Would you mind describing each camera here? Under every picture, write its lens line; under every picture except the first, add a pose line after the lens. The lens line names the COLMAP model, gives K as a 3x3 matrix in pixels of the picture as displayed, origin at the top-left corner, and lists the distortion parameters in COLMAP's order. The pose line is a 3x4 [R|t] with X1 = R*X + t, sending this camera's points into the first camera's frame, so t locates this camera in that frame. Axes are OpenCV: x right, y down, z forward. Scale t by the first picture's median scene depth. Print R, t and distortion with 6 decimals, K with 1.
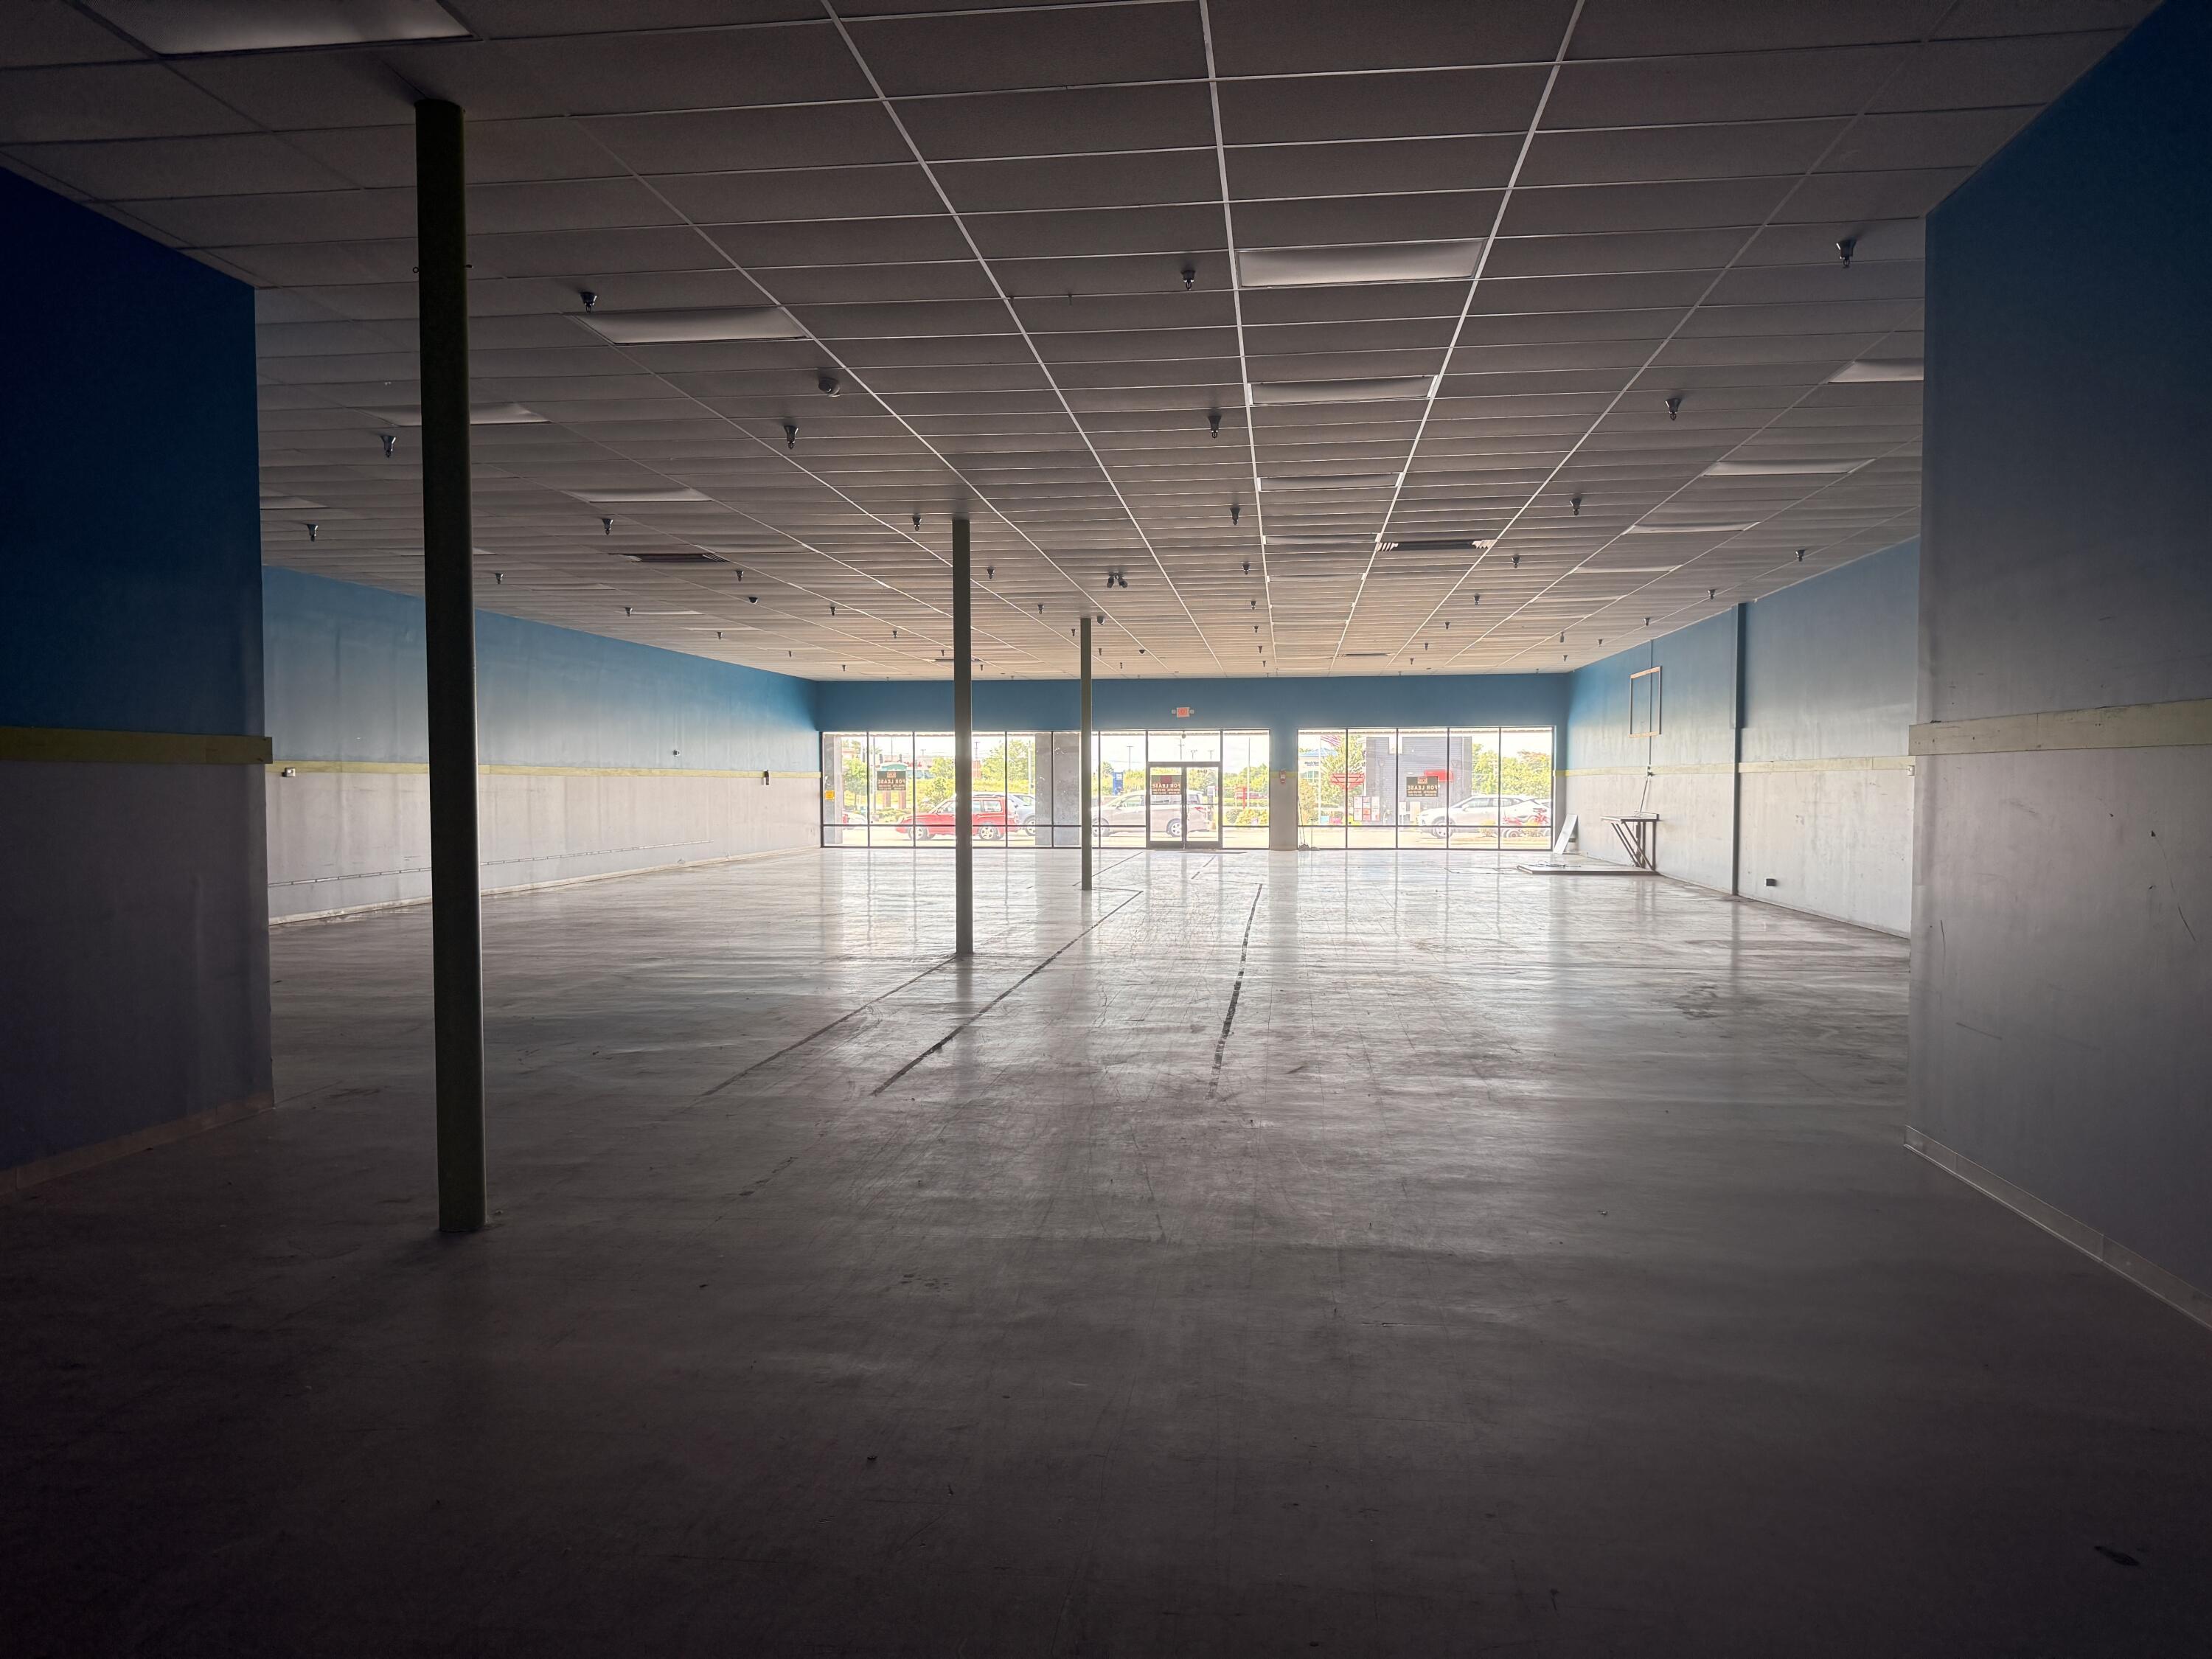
lens RADIAL K [[1559.2, 0, 1106.8], [0, 1559.2, 822.4], [0, 0, 1]] dist [0.055609, -0.075030]
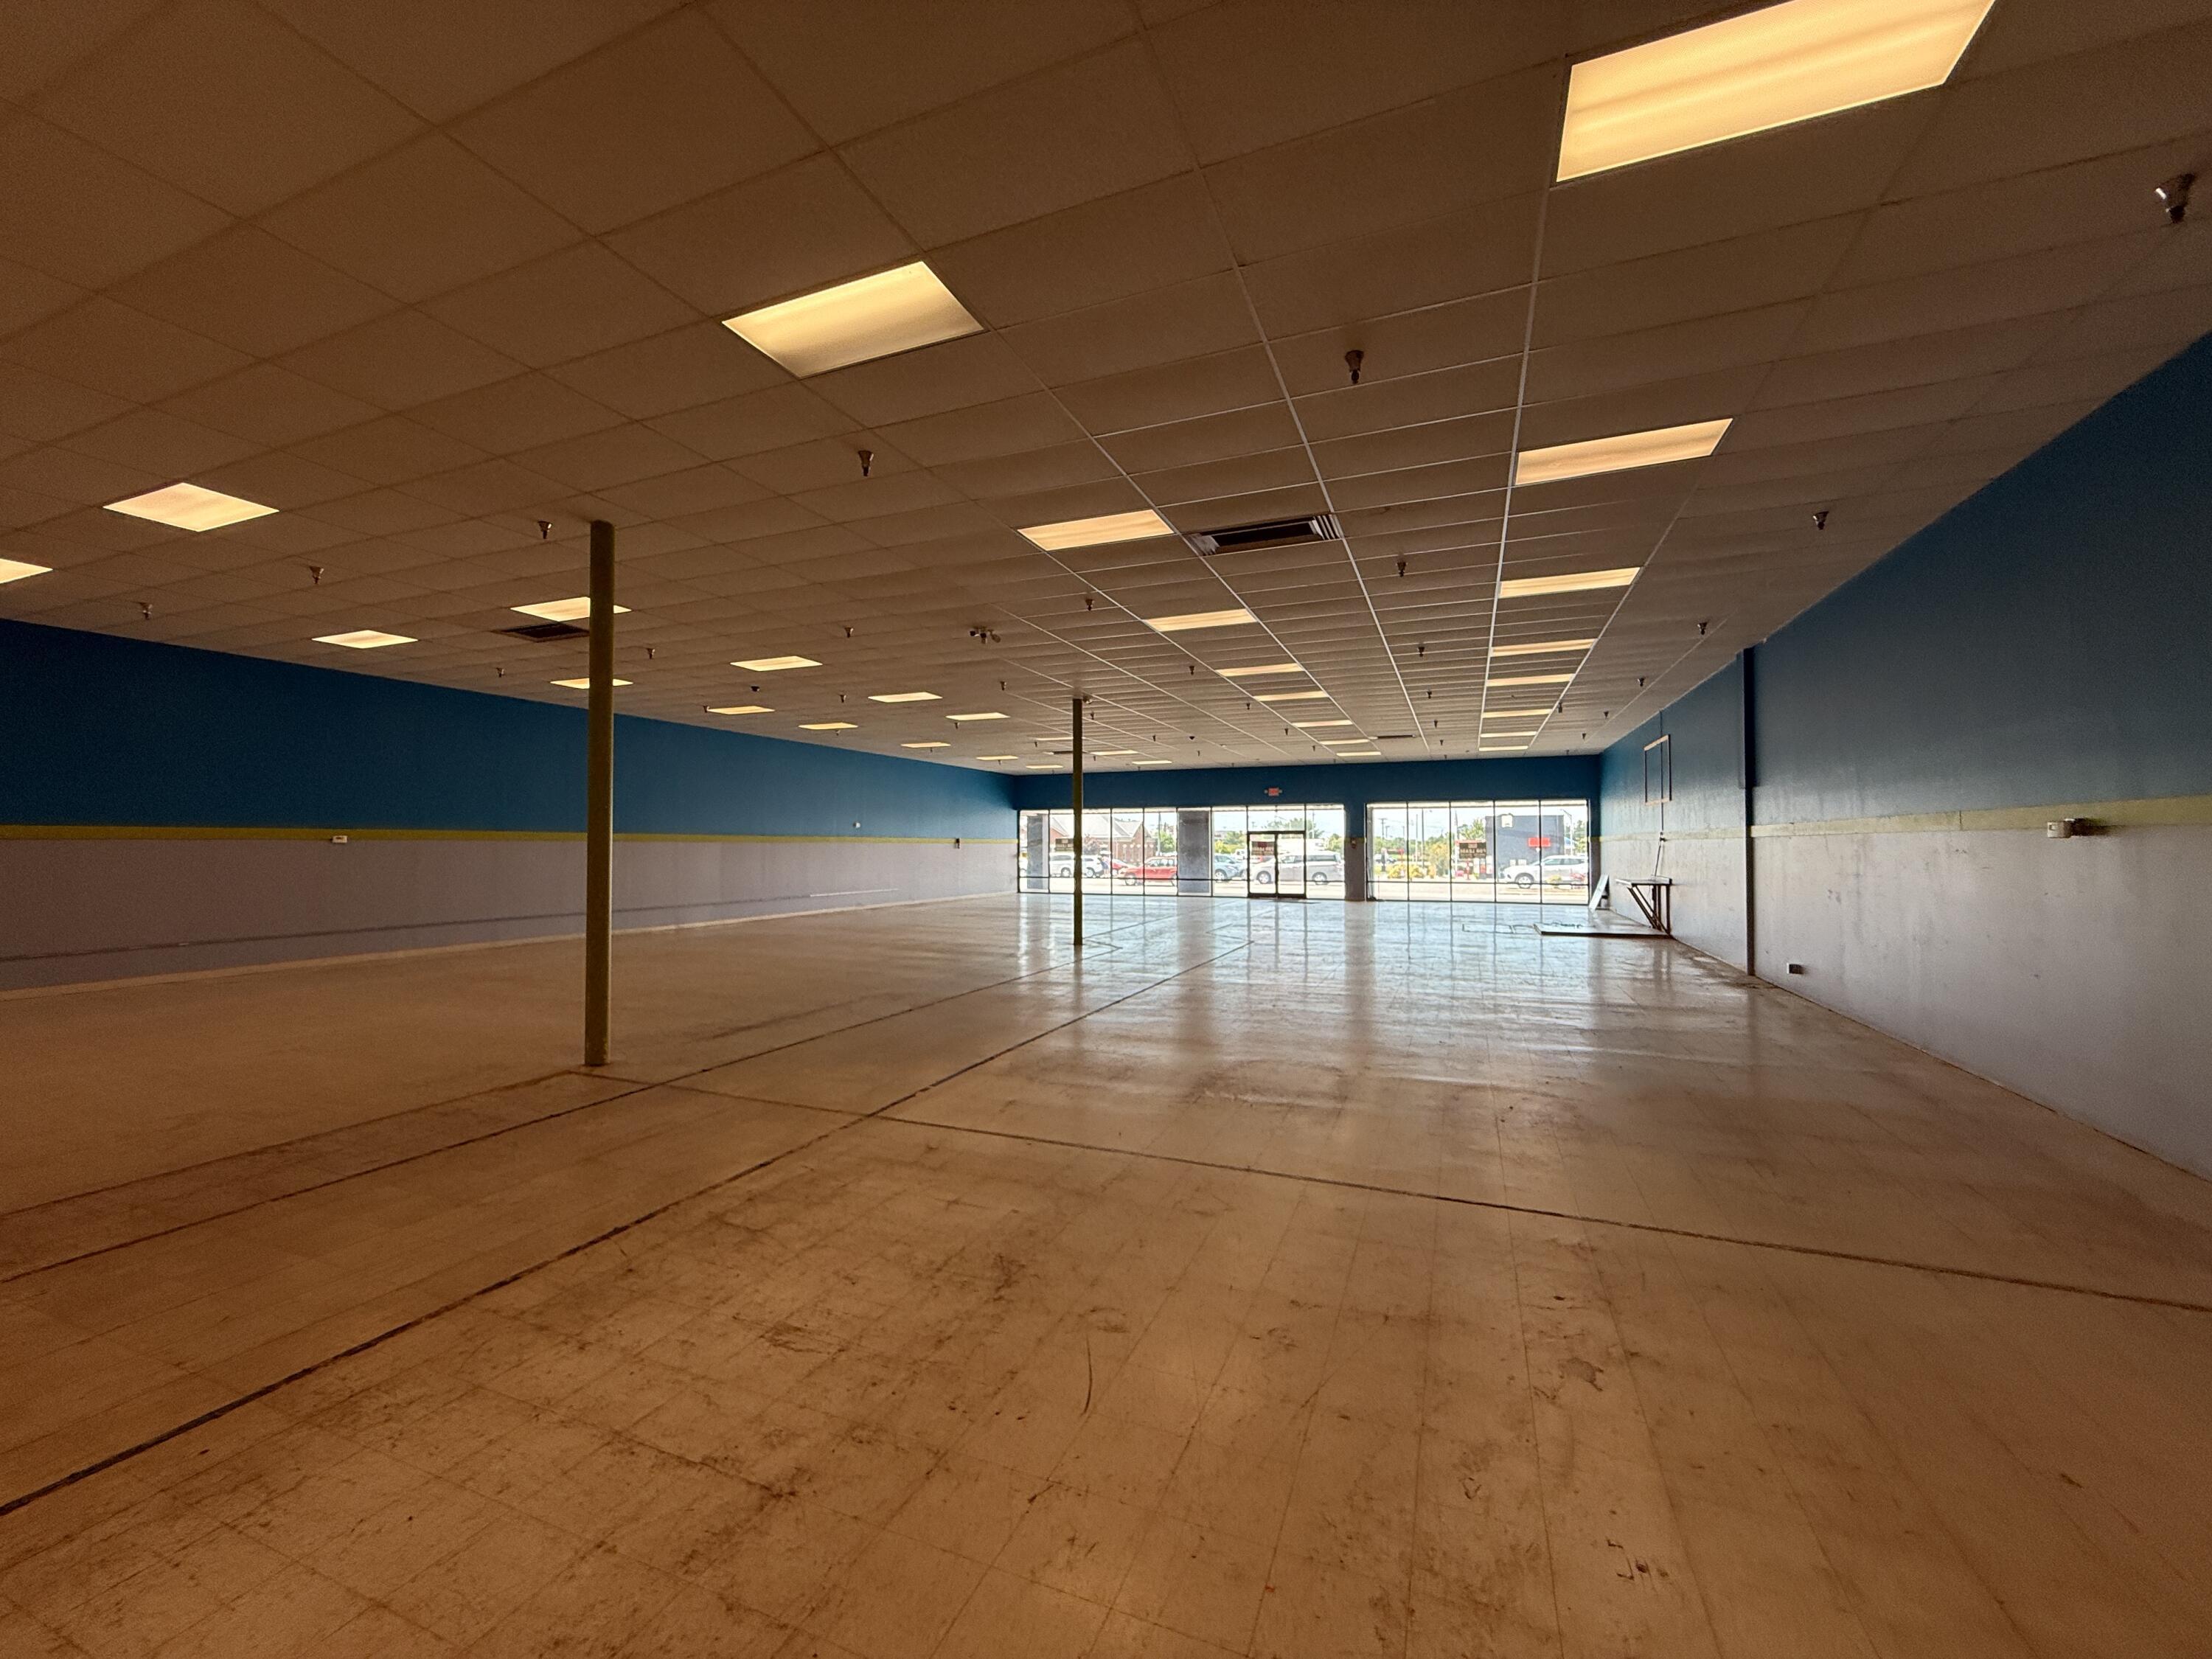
lens RADIAL K [[894.8, 0, 1108.4], [0, 894.8, 817.3], [0, 0, 1]] dist [-0.000586, -0.000210]
pose [[0.965471, -0.006689, -0.260425, 0.113614], [-0.008447, 0.998341, -0.056958, -0.006871], [0.260374, 0.057192, 0.963812, 0.258902]]
